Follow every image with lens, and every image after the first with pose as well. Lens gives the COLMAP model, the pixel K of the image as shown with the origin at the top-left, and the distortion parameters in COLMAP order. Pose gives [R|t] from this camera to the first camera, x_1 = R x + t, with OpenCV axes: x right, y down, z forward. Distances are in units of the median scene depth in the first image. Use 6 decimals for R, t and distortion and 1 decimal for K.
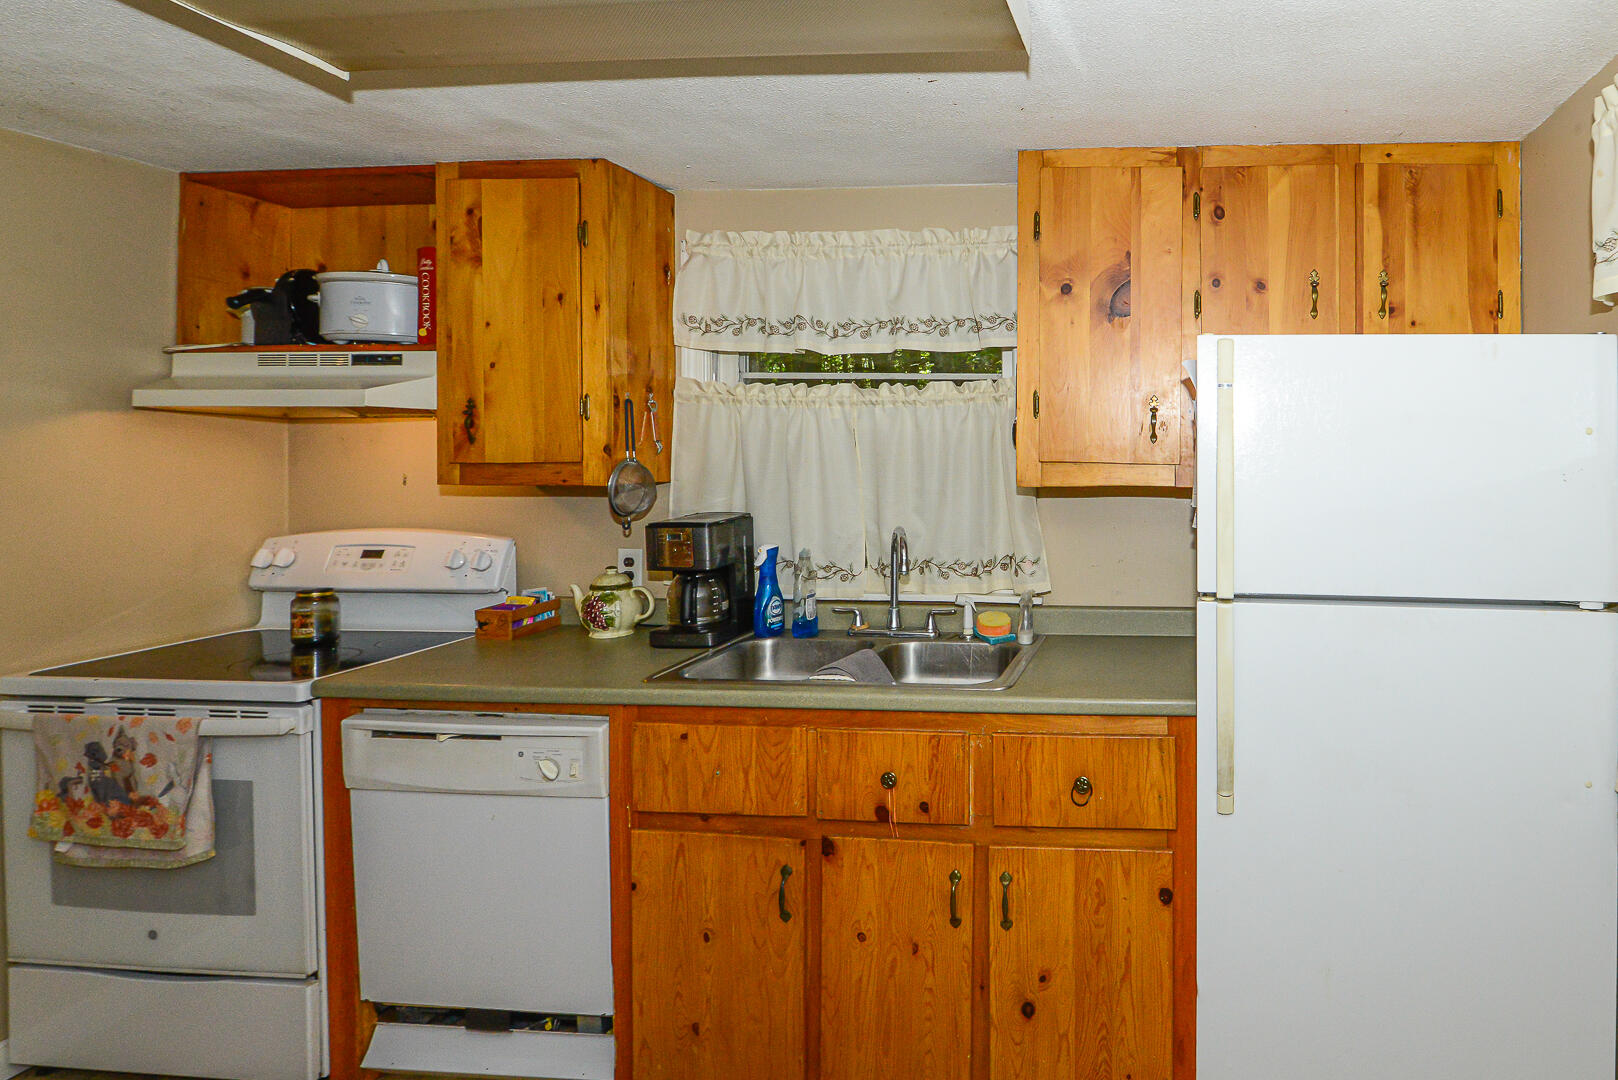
lens RADIAL K [[818.4, 0, 1087.4], [0, 818.4, 456.8], [0, 0, 1]] dist [-0.004235, -0.002018]
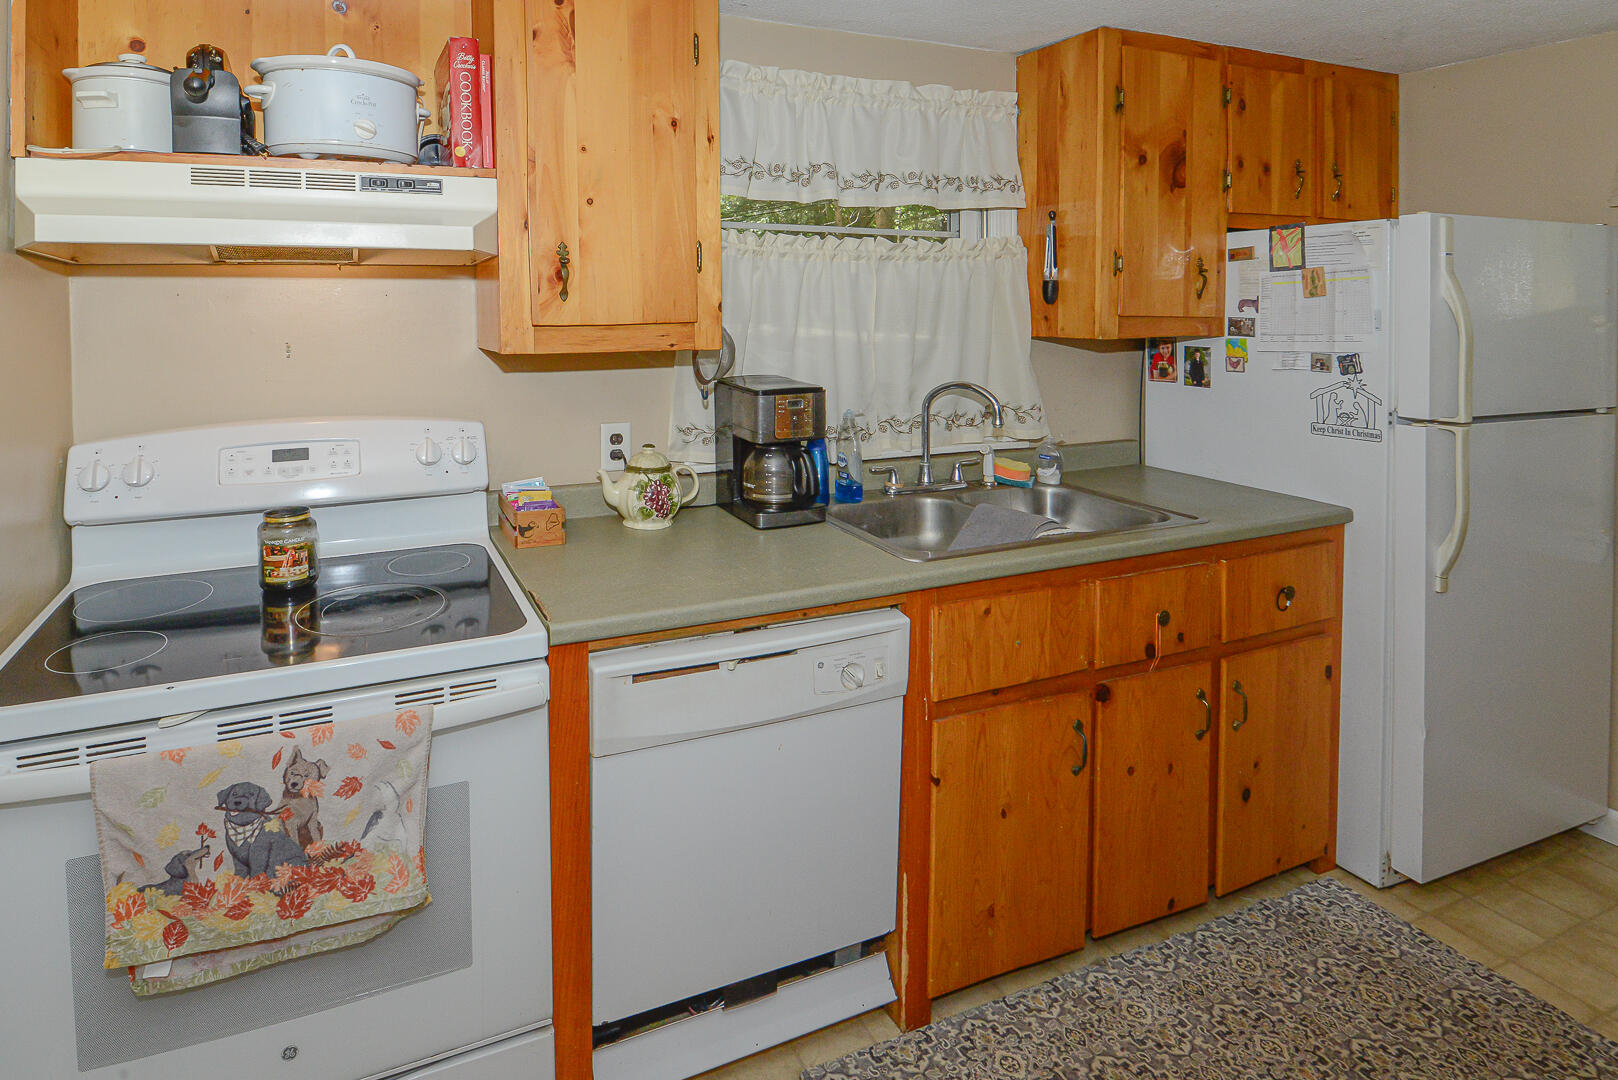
lens RADIAL K [[770.9, 0, 737.1], [0, 770.9, 330.7], [0, 0, 1]] dist [-0.003524, -0.000939]
pose [[0.912816, -0.018141, 0.407968, -0.968850], [0.006631, 0.999540, 0.029609, -0.008748], [-0.408317, -0.024322, 0.912516, 0.272611]]
